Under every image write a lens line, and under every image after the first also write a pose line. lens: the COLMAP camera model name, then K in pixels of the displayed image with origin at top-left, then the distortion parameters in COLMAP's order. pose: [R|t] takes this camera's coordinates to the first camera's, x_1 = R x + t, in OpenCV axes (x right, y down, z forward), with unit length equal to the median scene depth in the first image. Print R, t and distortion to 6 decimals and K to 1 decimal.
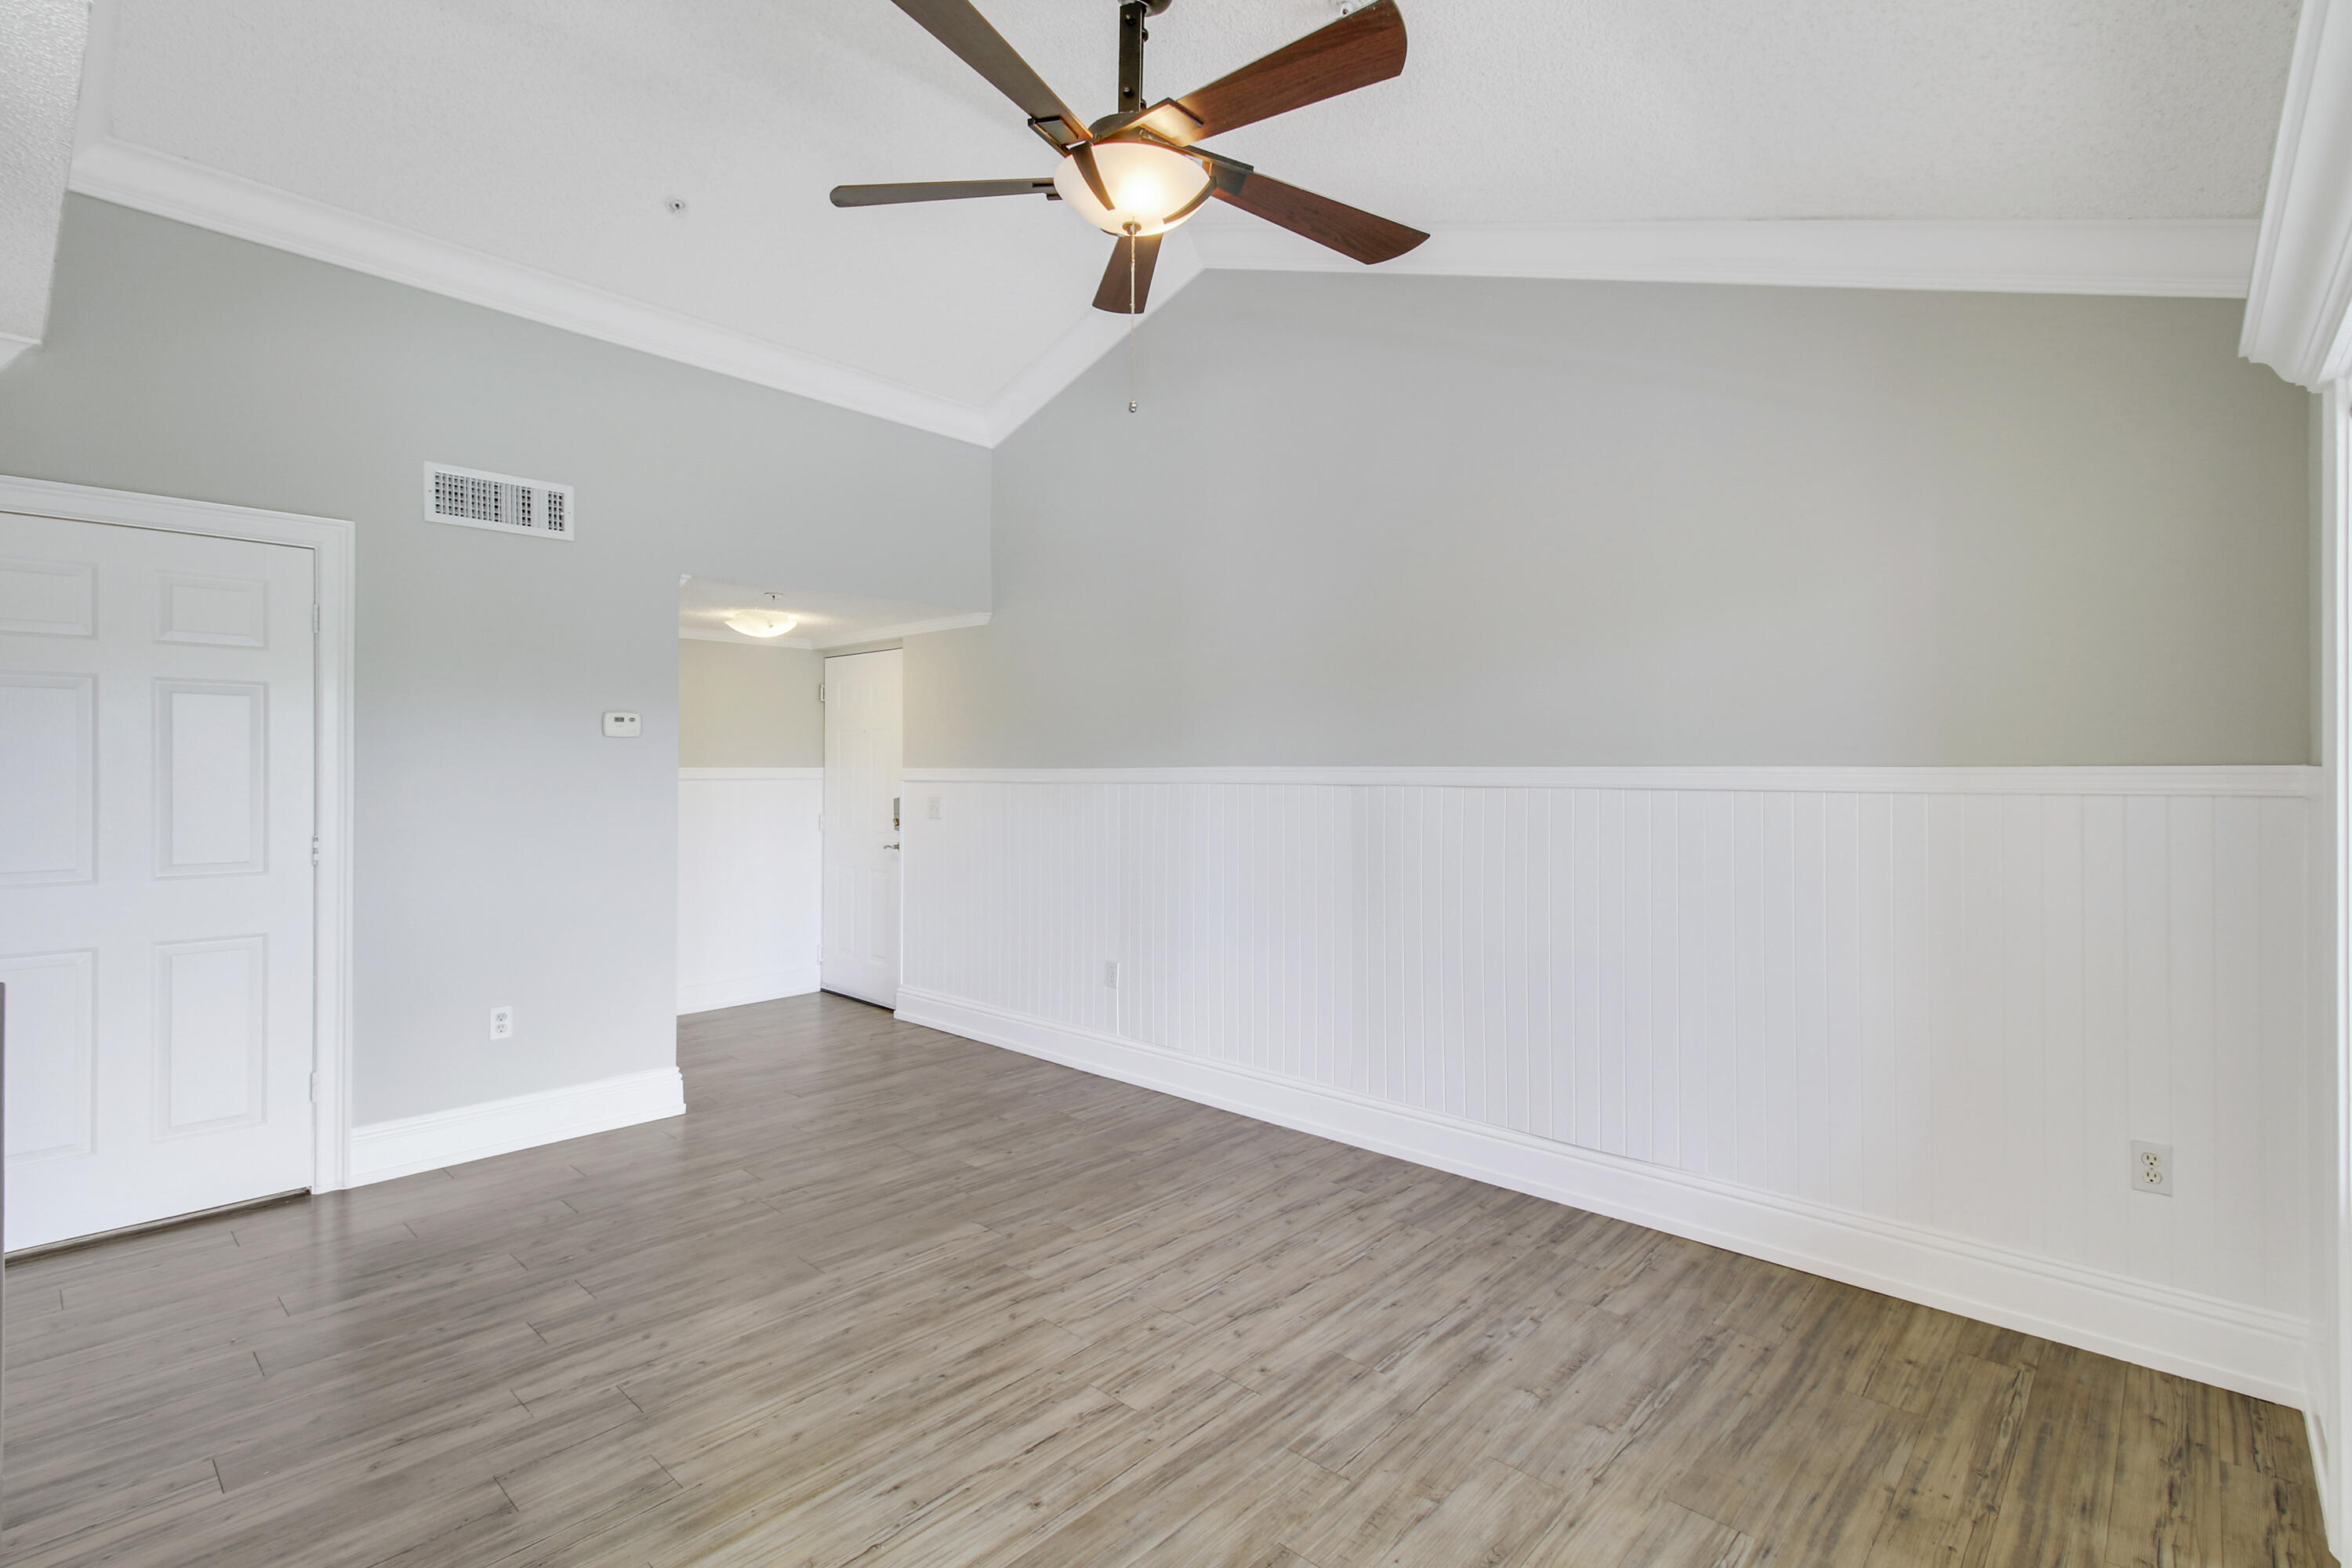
lens RADIAL K [[1107.7, 0, 1213.8], [0, 1107.7, 769.2], [0, 0, 1]] dist [0.000257, -0.001255]
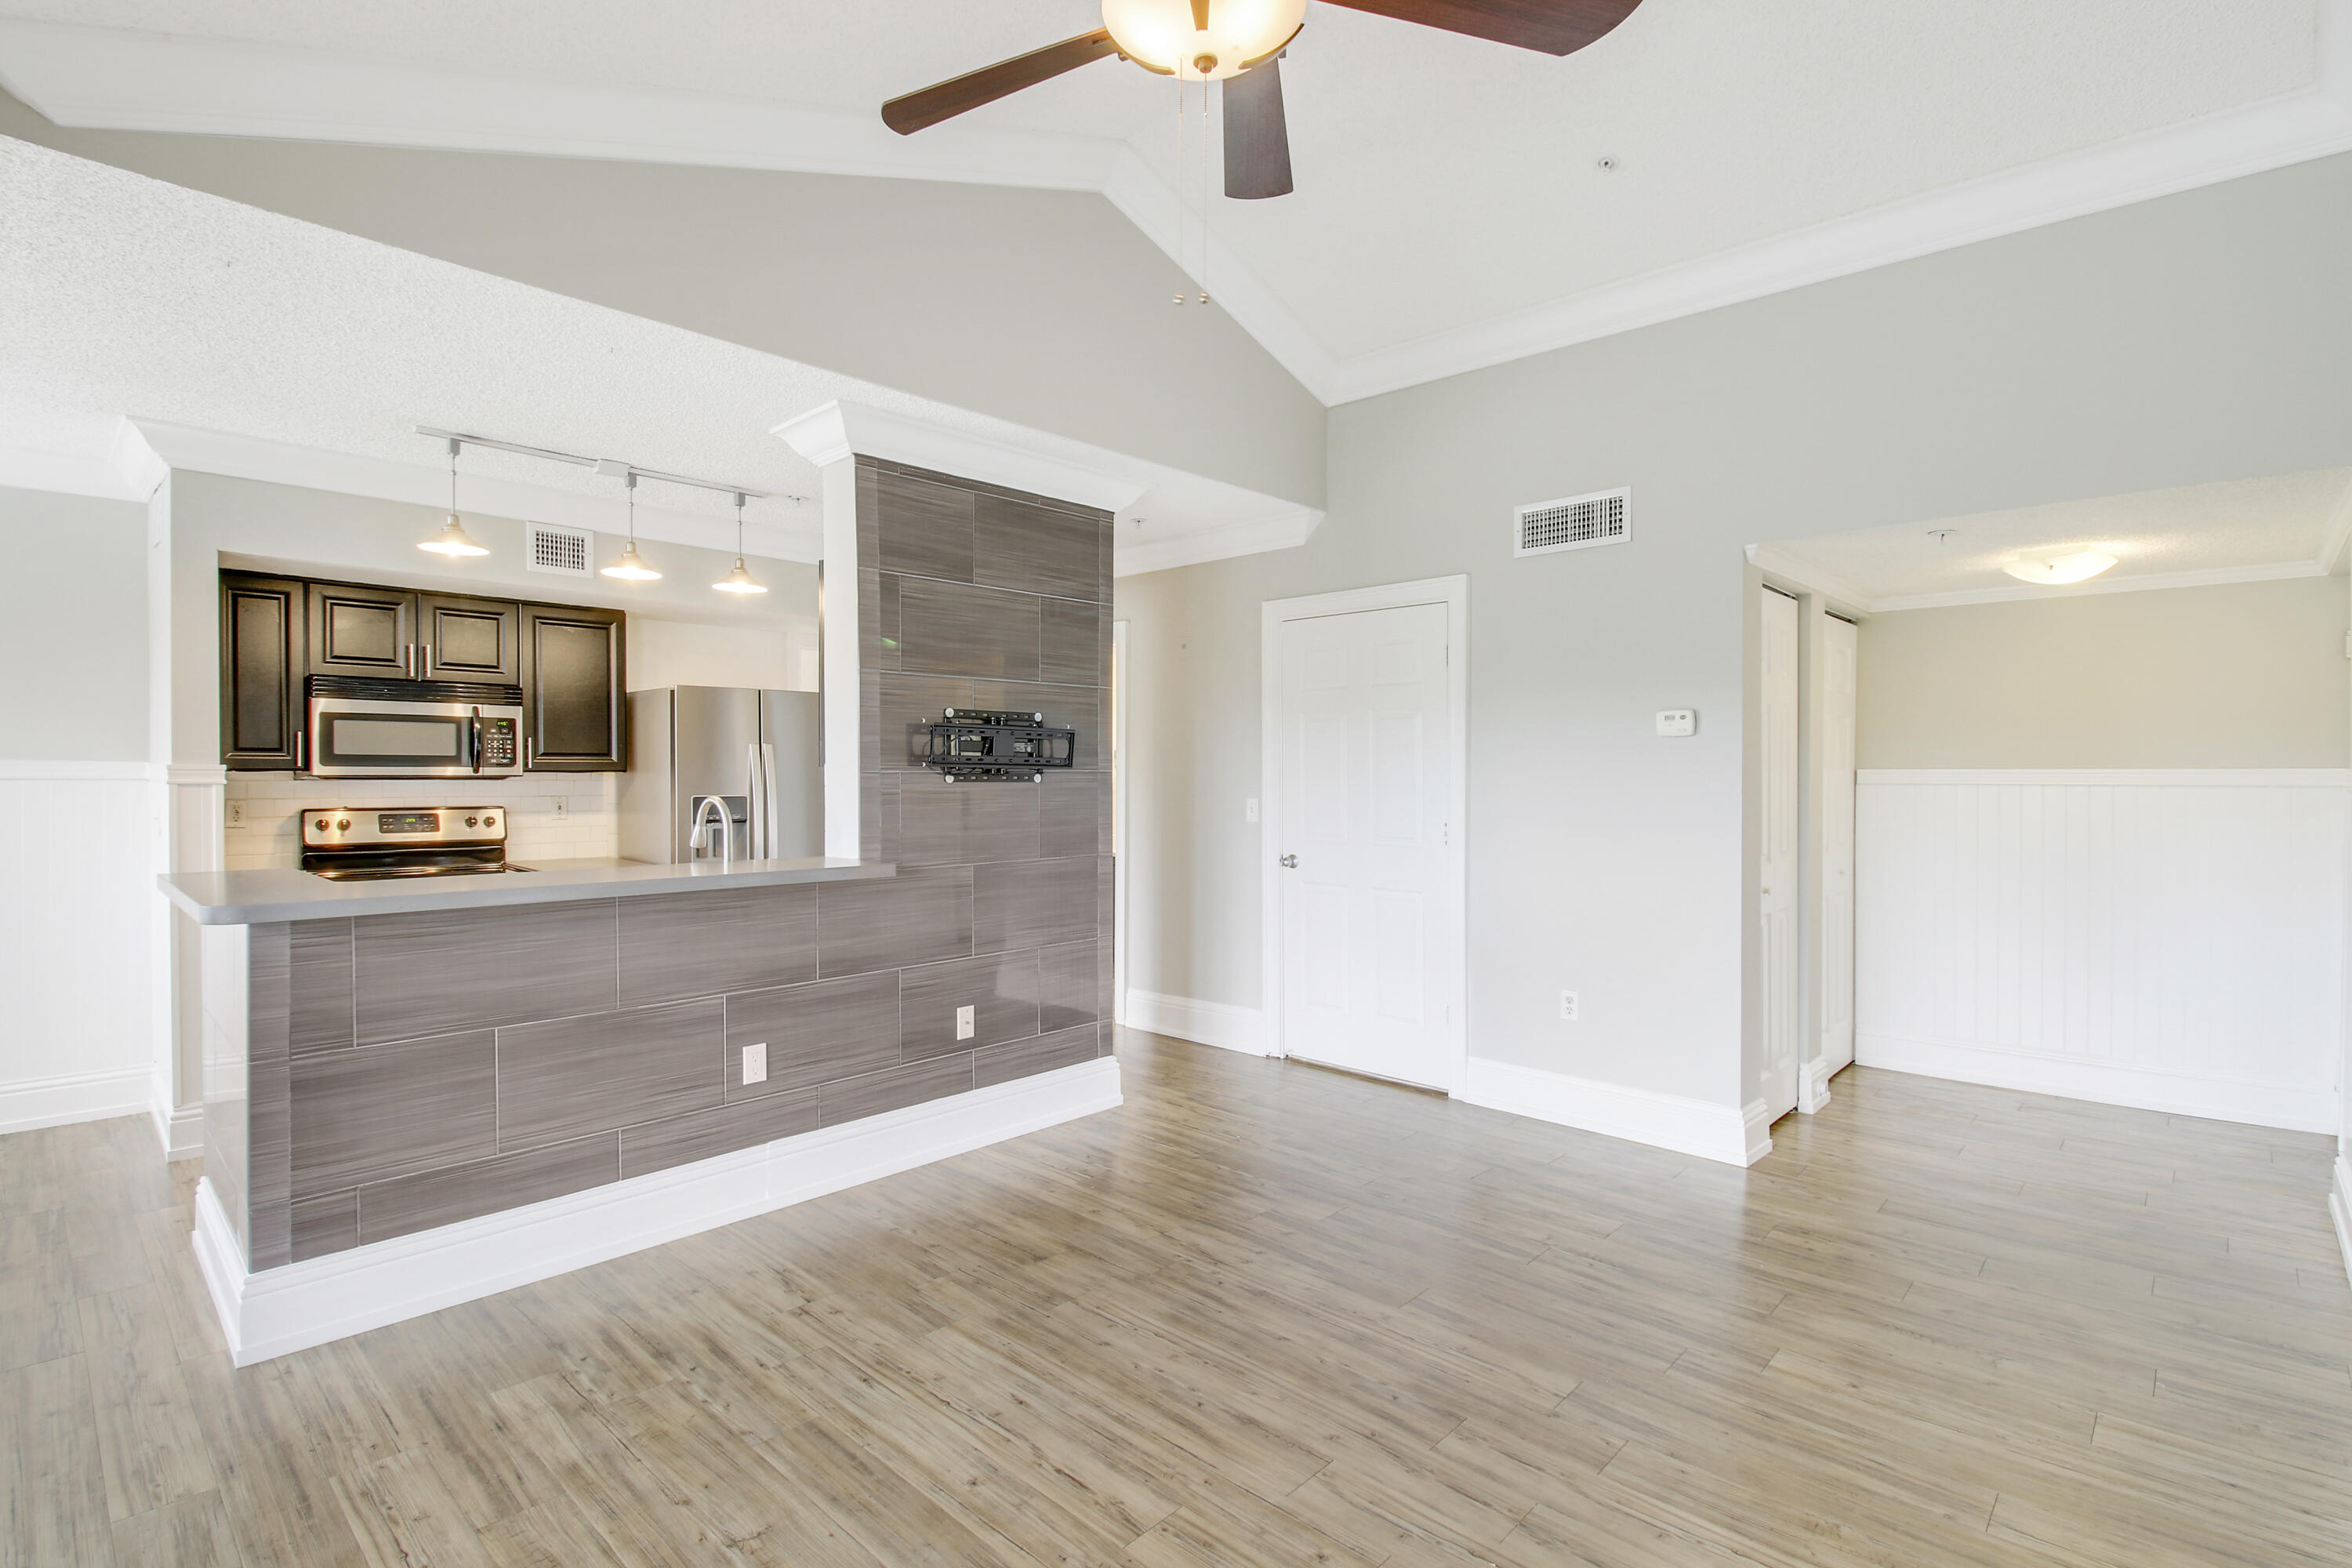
lens RADIAL K [[1115.7, 0, 1168.0], [0, 1115.7, 788.5], [0, 0, 1]] dist [-0.001870, -0.007624]
pose [[-0.040910, 0.014789, -0.999053, 0.572482], [0.001512, 0.999890, 0.014740, 0.000514], [0.999162, -0.000907, -0.040928, 0.813981]]
